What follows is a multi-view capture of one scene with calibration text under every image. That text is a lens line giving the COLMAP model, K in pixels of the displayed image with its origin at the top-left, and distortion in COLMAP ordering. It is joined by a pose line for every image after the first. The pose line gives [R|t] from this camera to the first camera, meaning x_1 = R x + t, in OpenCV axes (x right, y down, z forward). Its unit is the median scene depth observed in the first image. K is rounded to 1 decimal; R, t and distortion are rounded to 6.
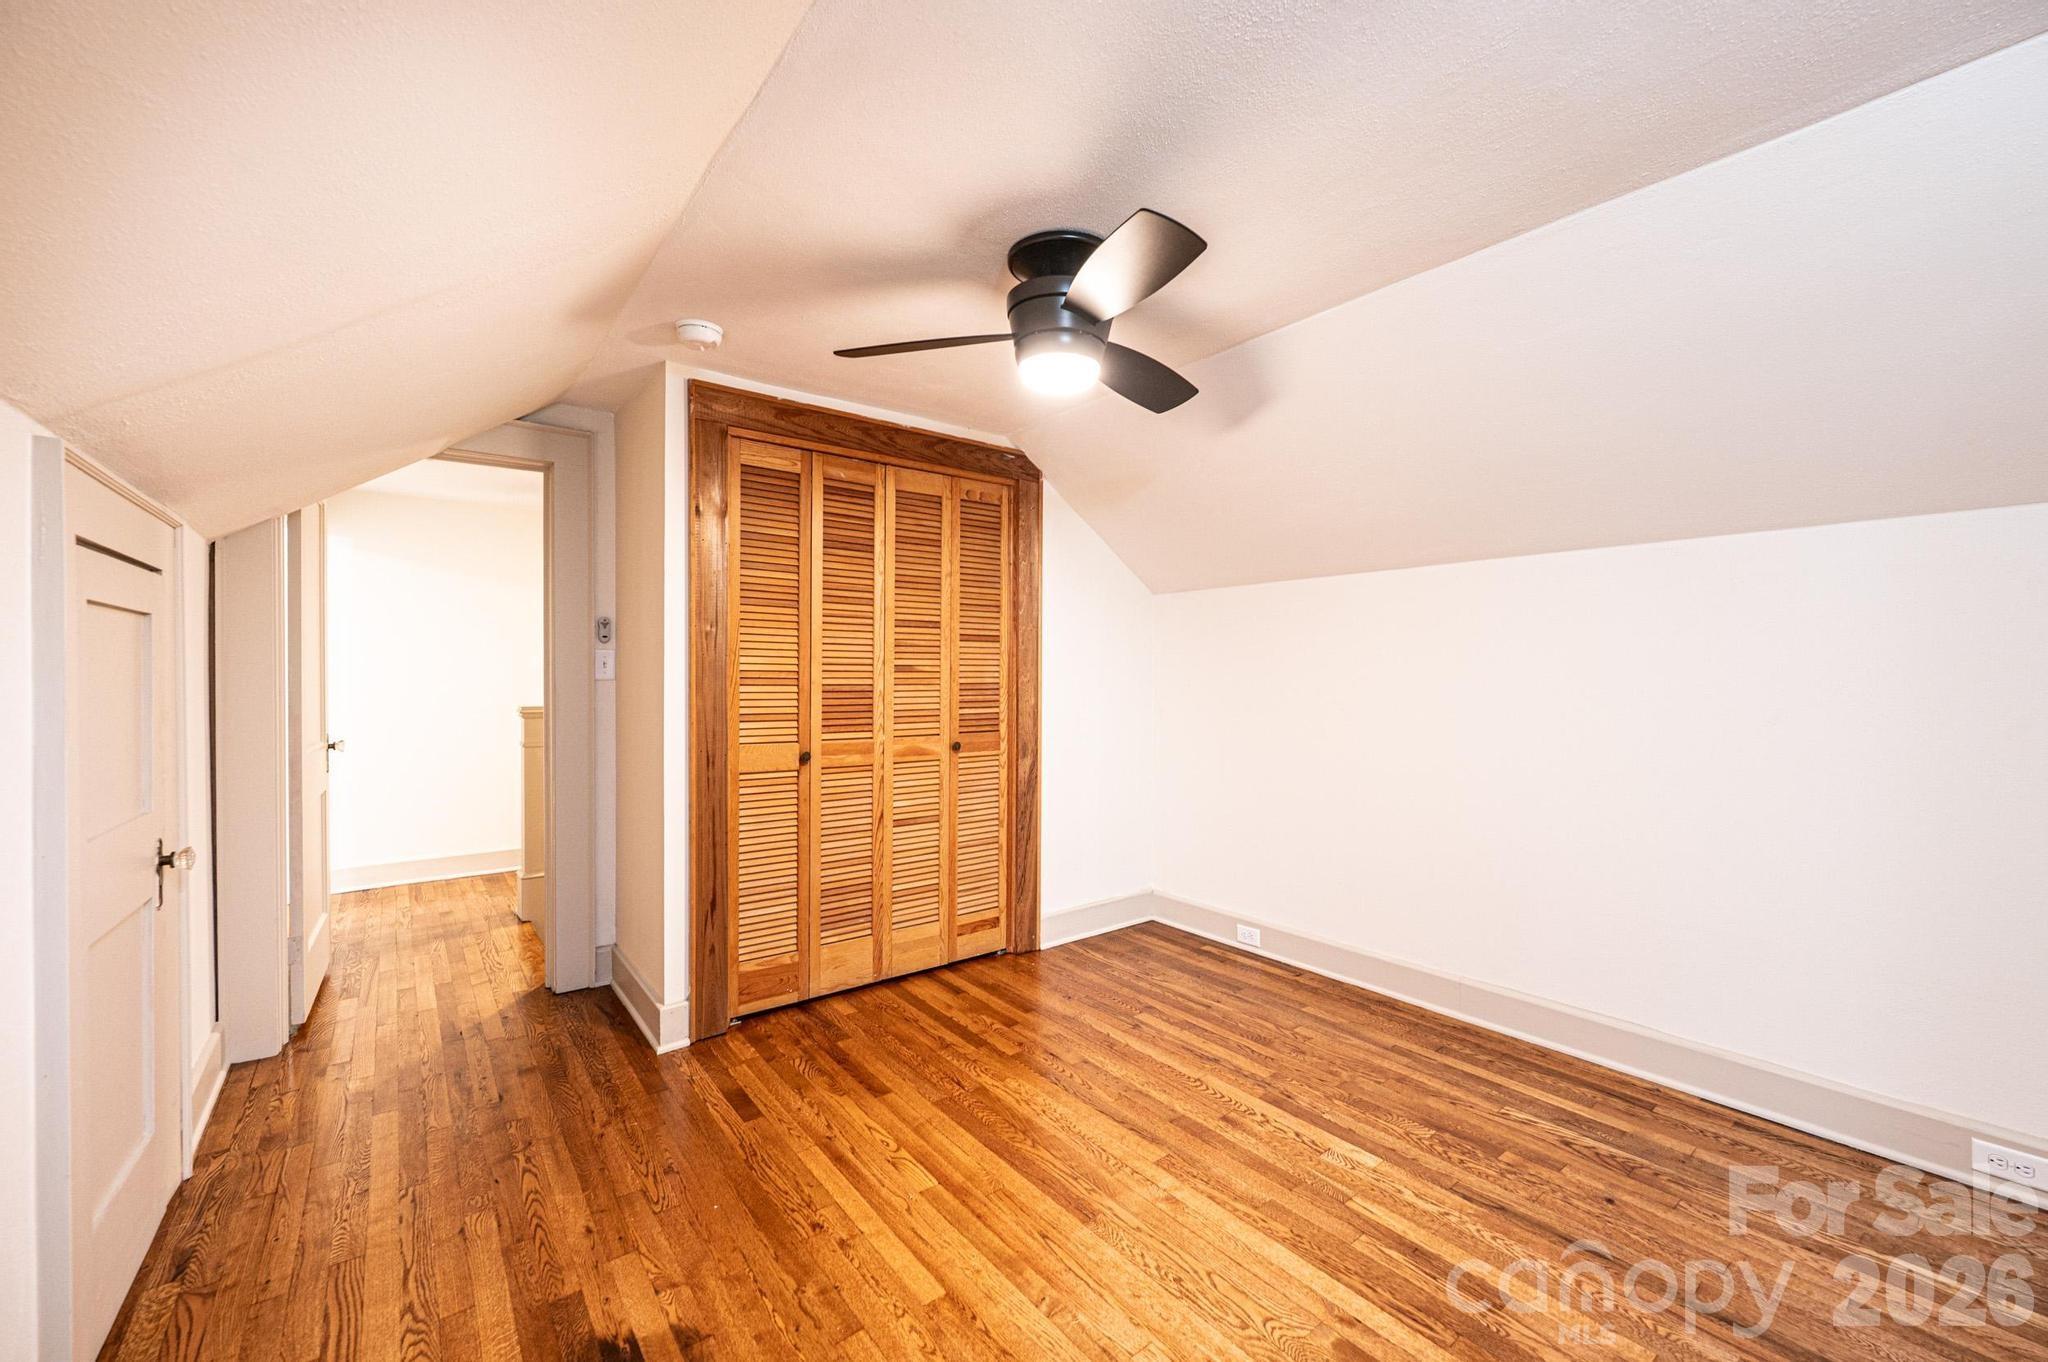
lens RADIAL K [[813.9, 0, 1024.6], [0, 813.9, 684.3], [0, 0, 1]] dist [-0.000007, 0.000083]
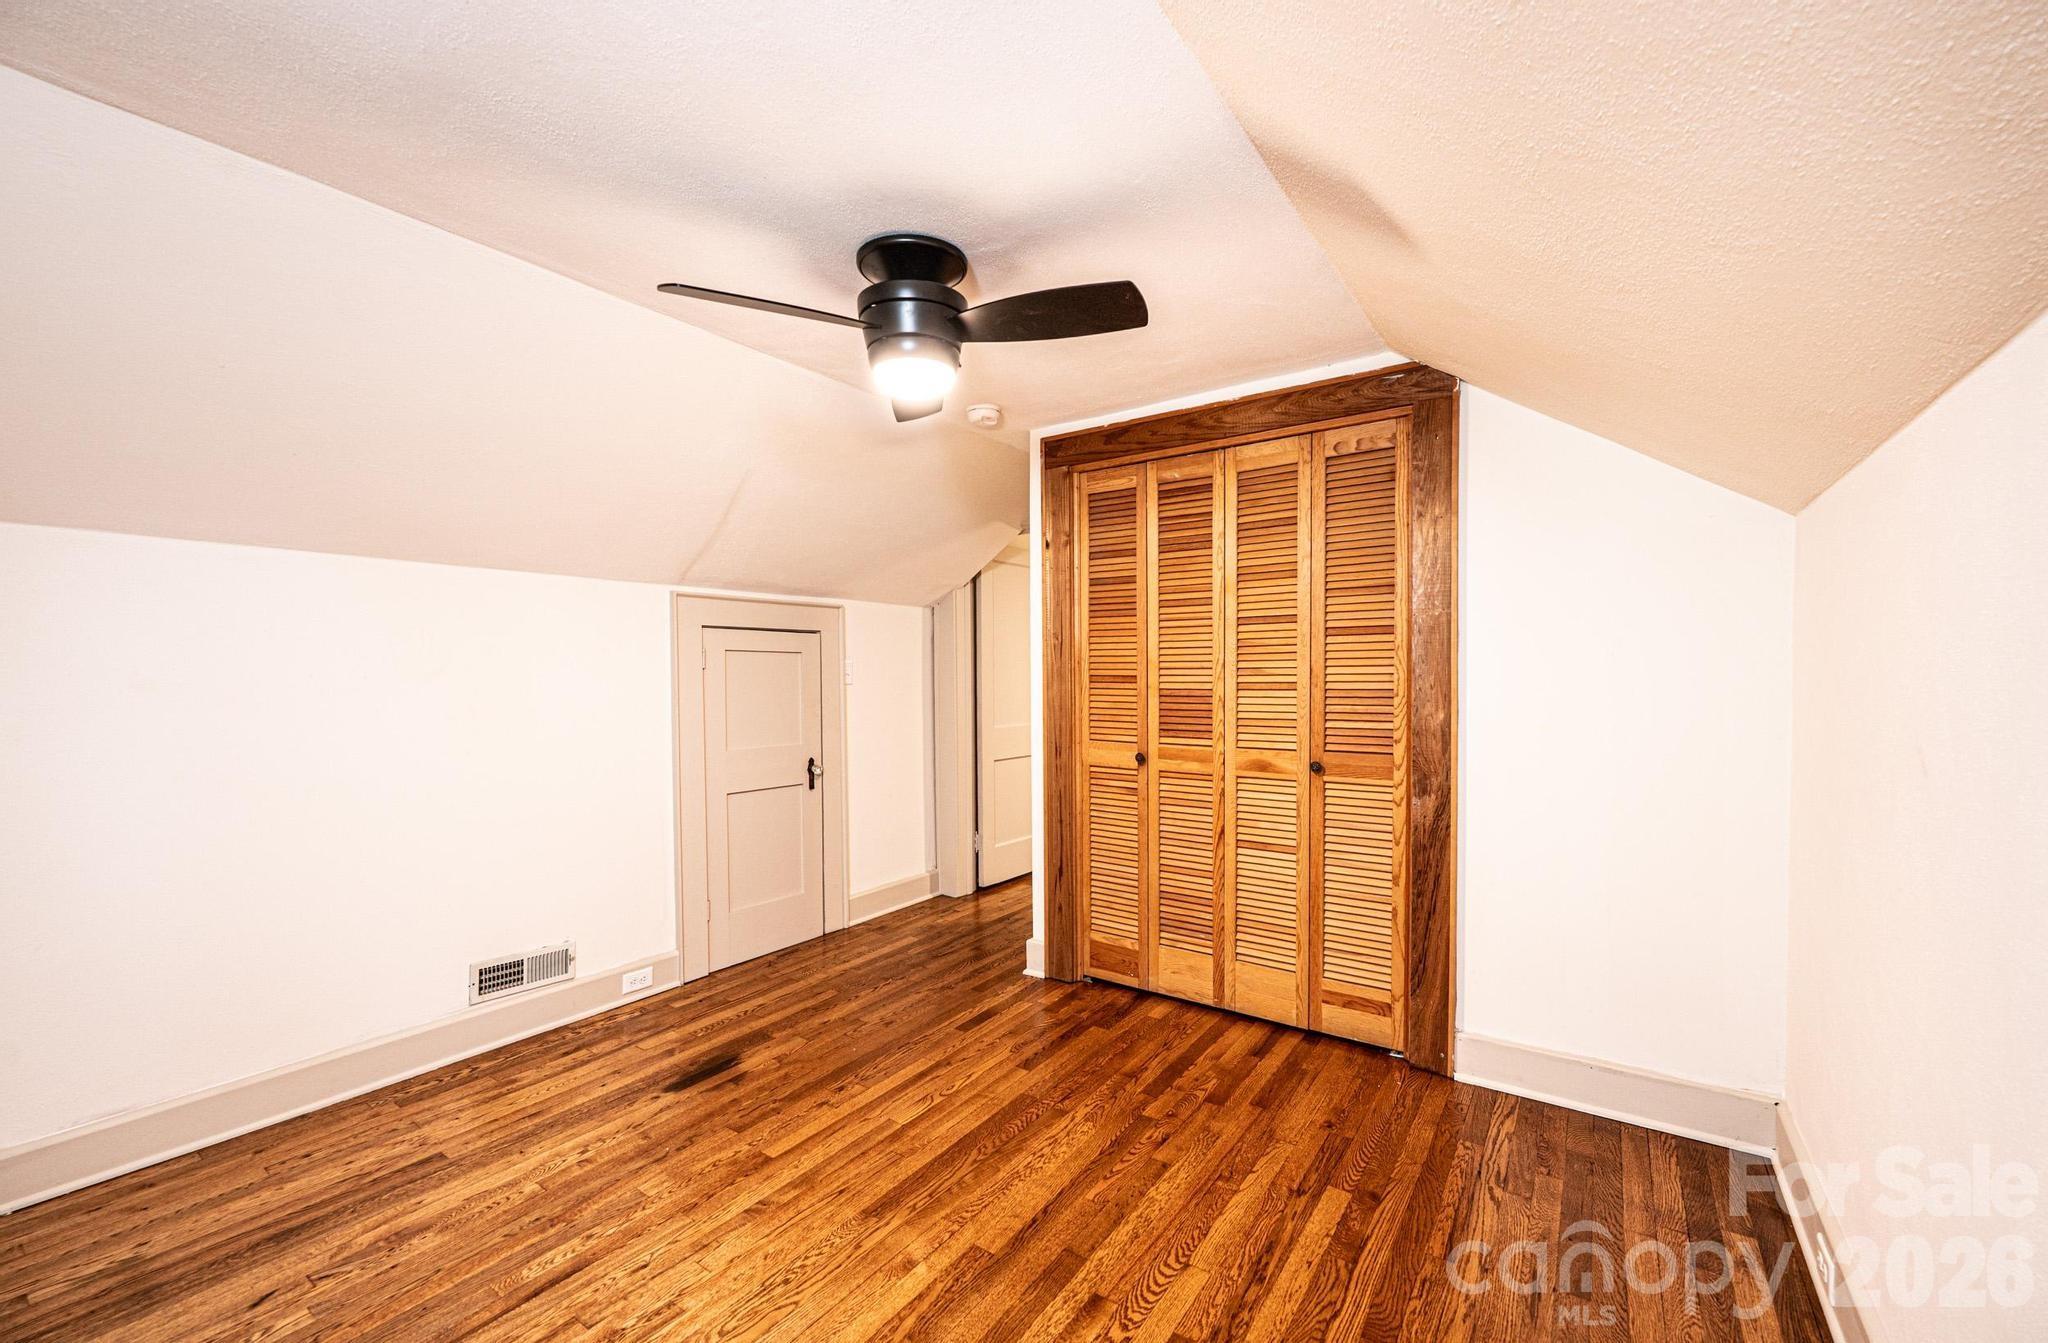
lens RADIAL K [[817.5, 0, 1026.2], [0, 817.5, 696.7], [0, 0, 1]] dist [0.000333, 0.000071]
pose [[0.289525, 0.021520, -0.956929, 0.659410], [-0.004859, 0.999767, 0.021013, -0.010137], [0.957158, -0.001434, 0.289562, 0.530321]]
